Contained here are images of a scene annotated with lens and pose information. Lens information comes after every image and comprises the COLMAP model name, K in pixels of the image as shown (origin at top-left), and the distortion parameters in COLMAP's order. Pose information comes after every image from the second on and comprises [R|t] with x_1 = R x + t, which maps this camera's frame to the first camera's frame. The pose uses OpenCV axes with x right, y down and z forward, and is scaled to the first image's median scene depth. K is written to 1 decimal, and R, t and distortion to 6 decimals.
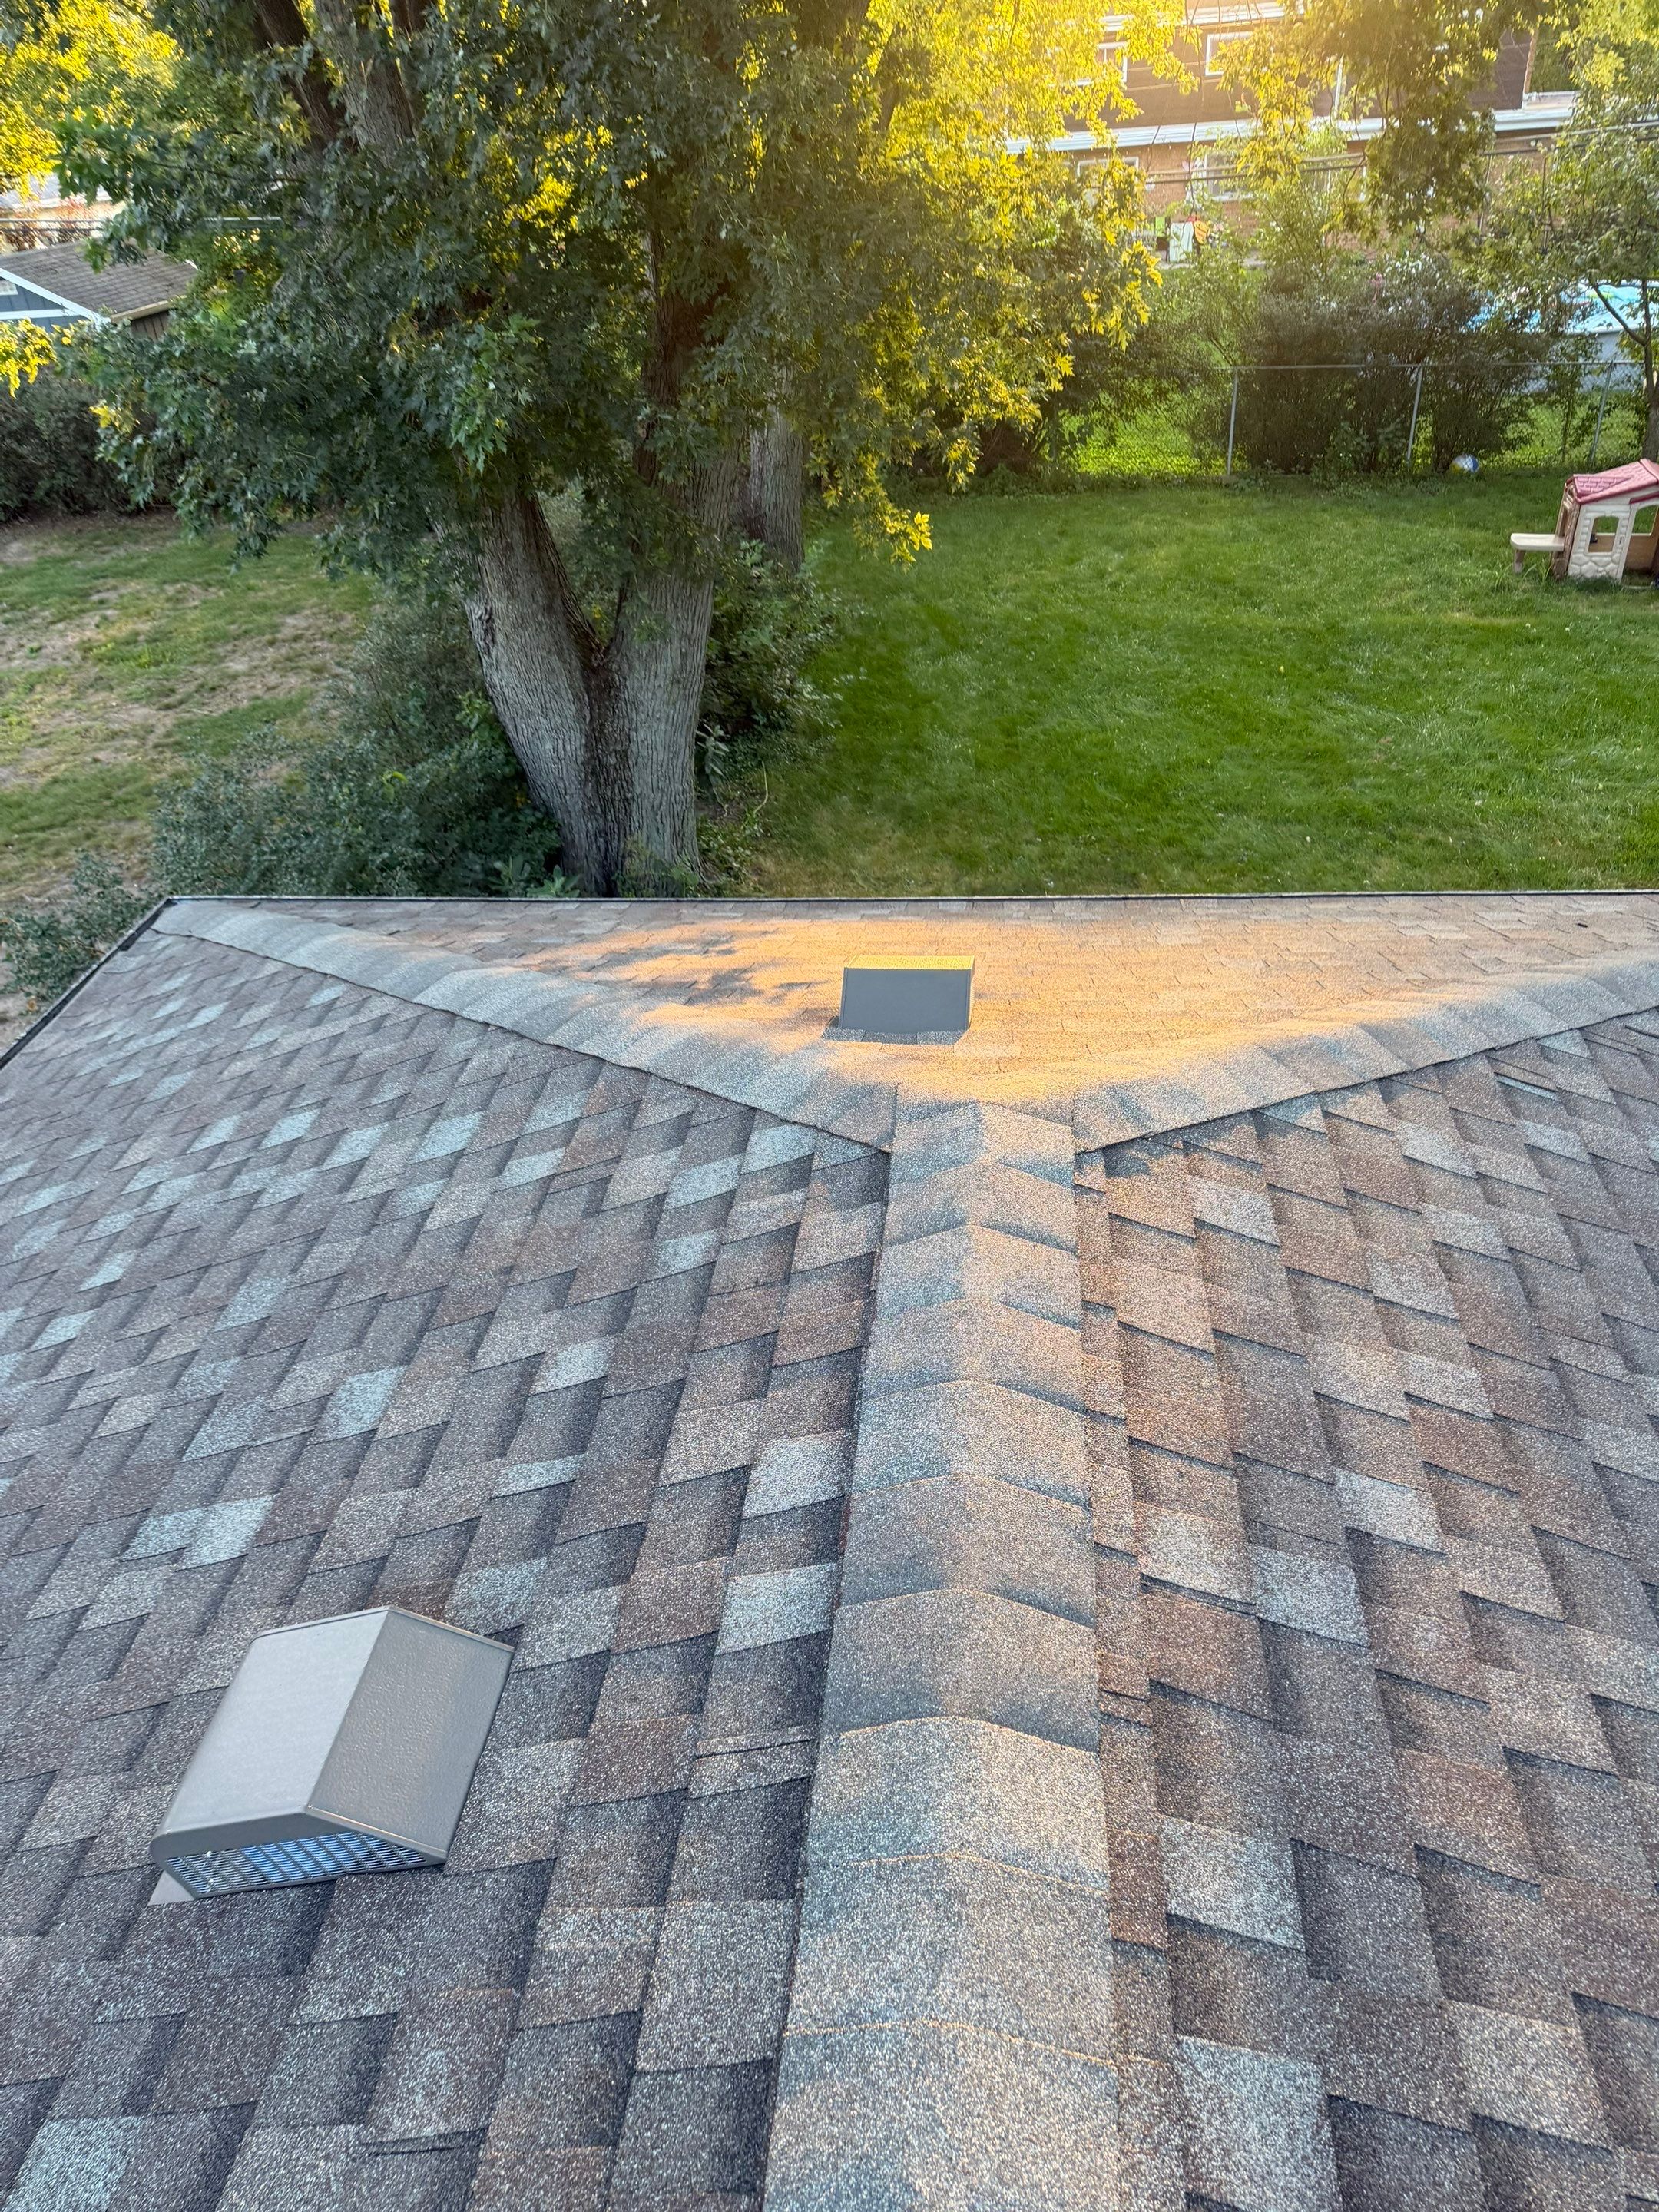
lens RADIAL K [[1567.8, 0, 823.2], [0, 1567.8, 1118.9], [0, 0, 1]] dist [-0.007500, -0.005463]
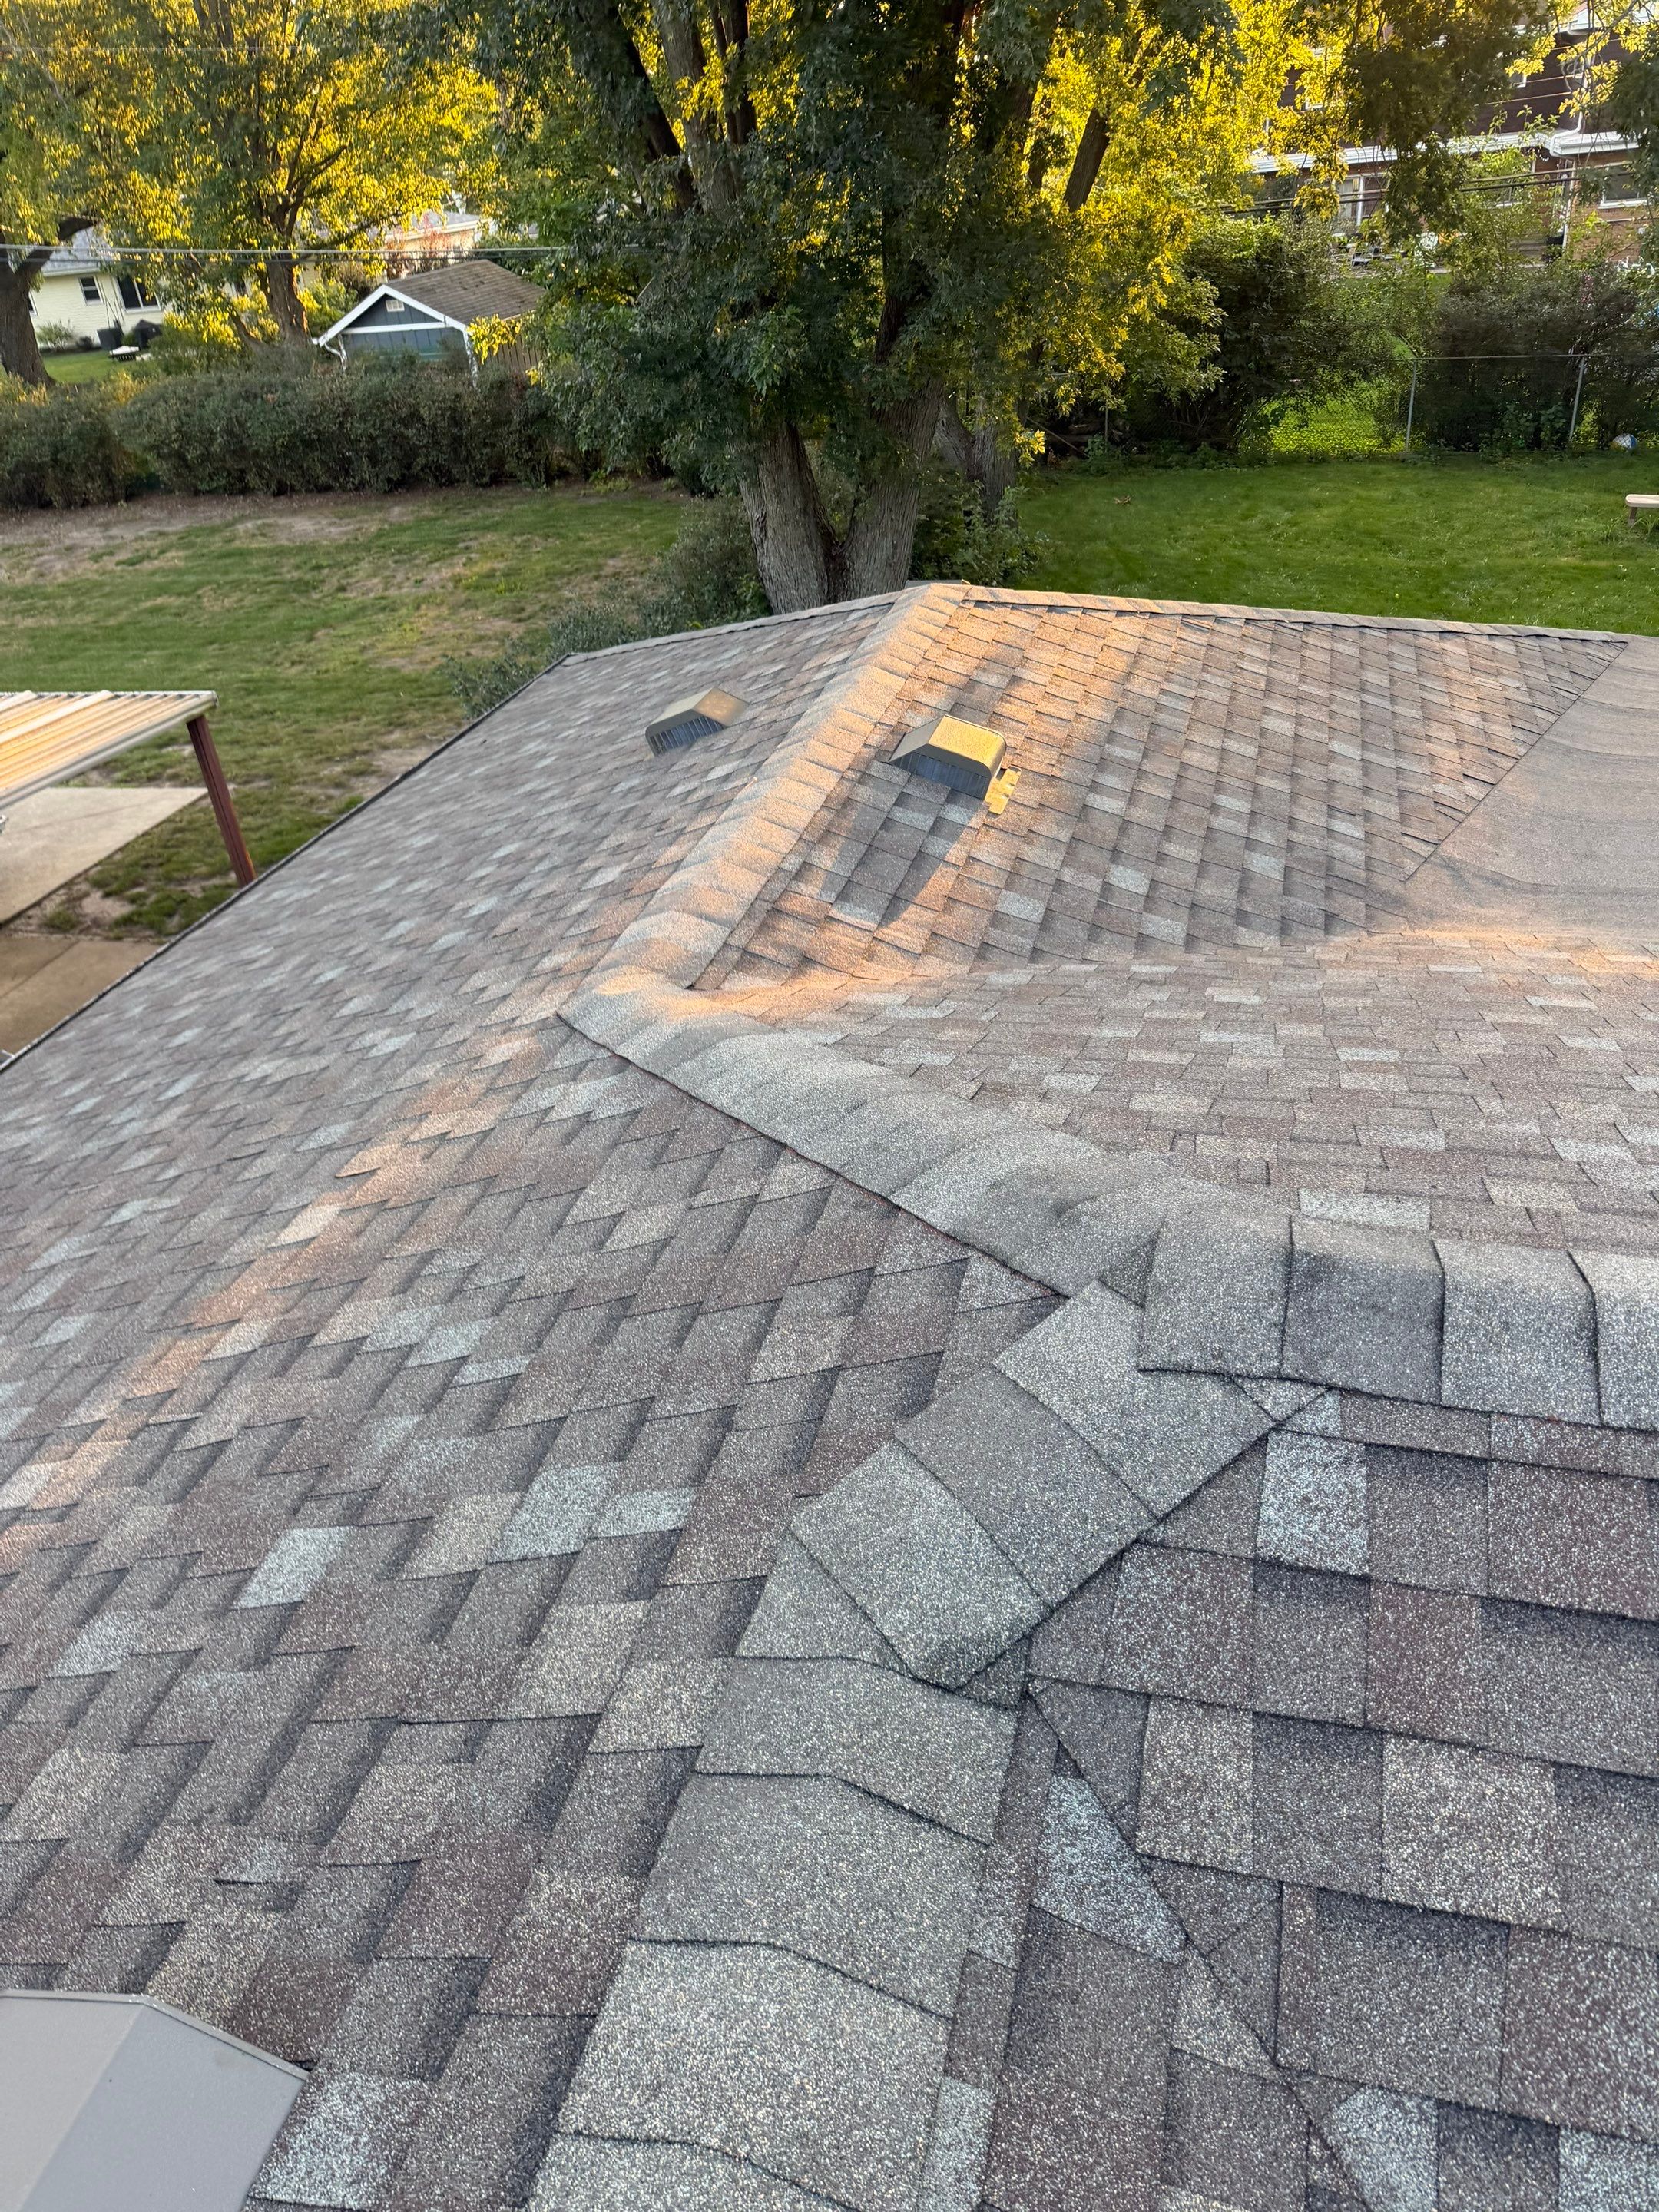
lens RADIAL K [[1577.8, 0, 829.5], [0, 1577.8, 1106.0], [0, 0, 1]] dist [0.046730, -0.089713]
pose [[0.986846, 0.059980, -0.150125, 0.062476], [-0.062959, 0.997901, -0.015167, 0.149385], [0.148900, 0.024420, 0.988551, -0.269494]]
